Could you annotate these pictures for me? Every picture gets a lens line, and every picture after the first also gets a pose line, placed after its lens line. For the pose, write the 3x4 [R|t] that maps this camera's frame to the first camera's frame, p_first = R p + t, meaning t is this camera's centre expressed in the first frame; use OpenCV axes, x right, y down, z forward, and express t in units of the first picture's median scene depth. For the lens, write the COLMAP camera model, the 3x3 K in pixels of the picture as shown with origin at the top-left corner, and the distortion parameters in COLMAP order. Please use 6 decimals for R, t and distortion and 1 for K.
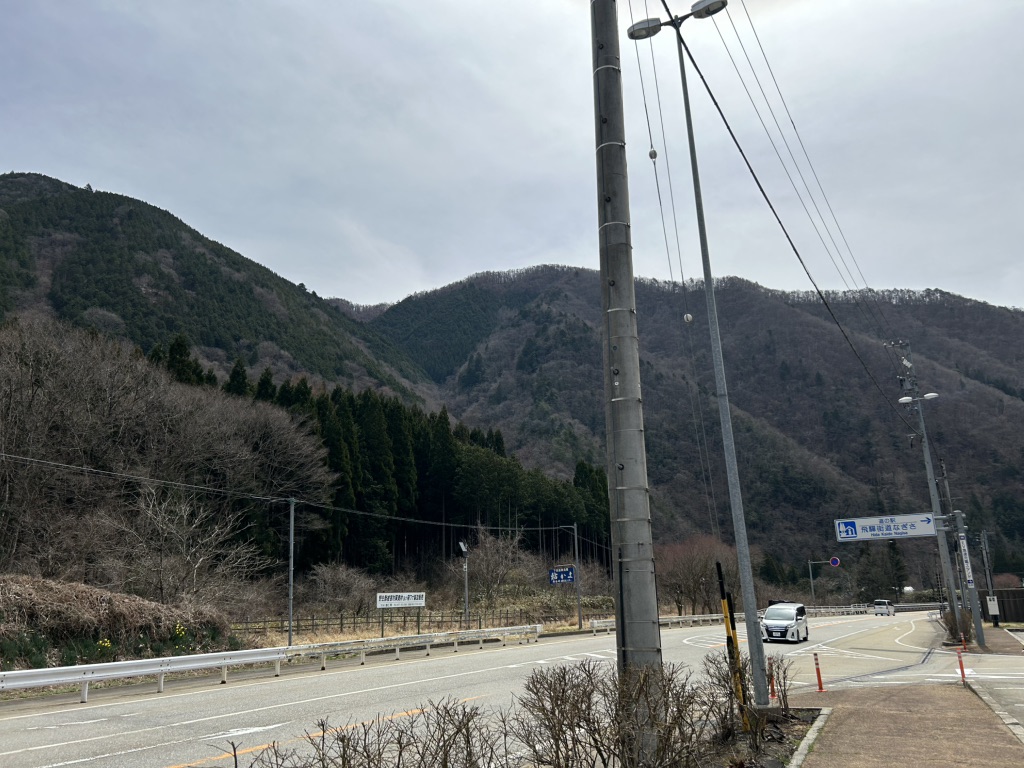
lens RADIAL K [[746.3, 0, 512.0], [0, 746.3, 391.5], [0, 0, 1]] dist [0.031039, -0.025876]
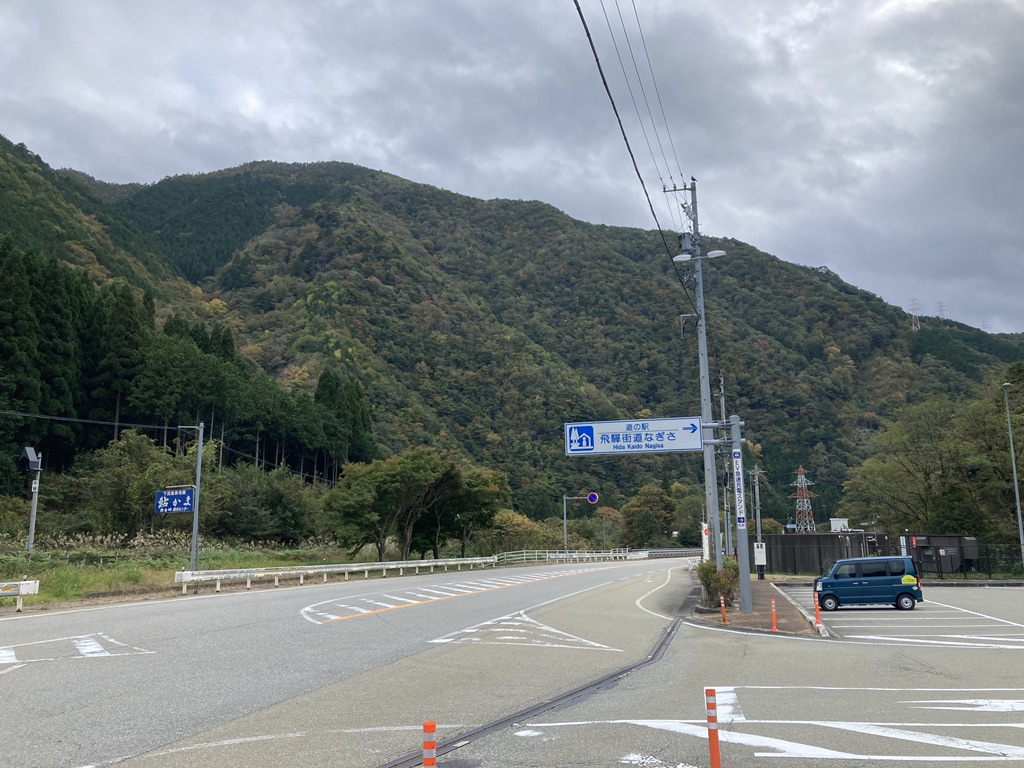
lens RADIAL K [[746.3, 0, 516.5], [0, 746.3, 377.7], [0, 0, 1]] dist [0.031039, -0.025876]
pose [[0.967042, 0.070875, 0.244554, 0.087424], [-0.084749, 0.995309, 0.046671, 0.040310], [-0.240099, -0.065859, 0.968512, 0.147279]]
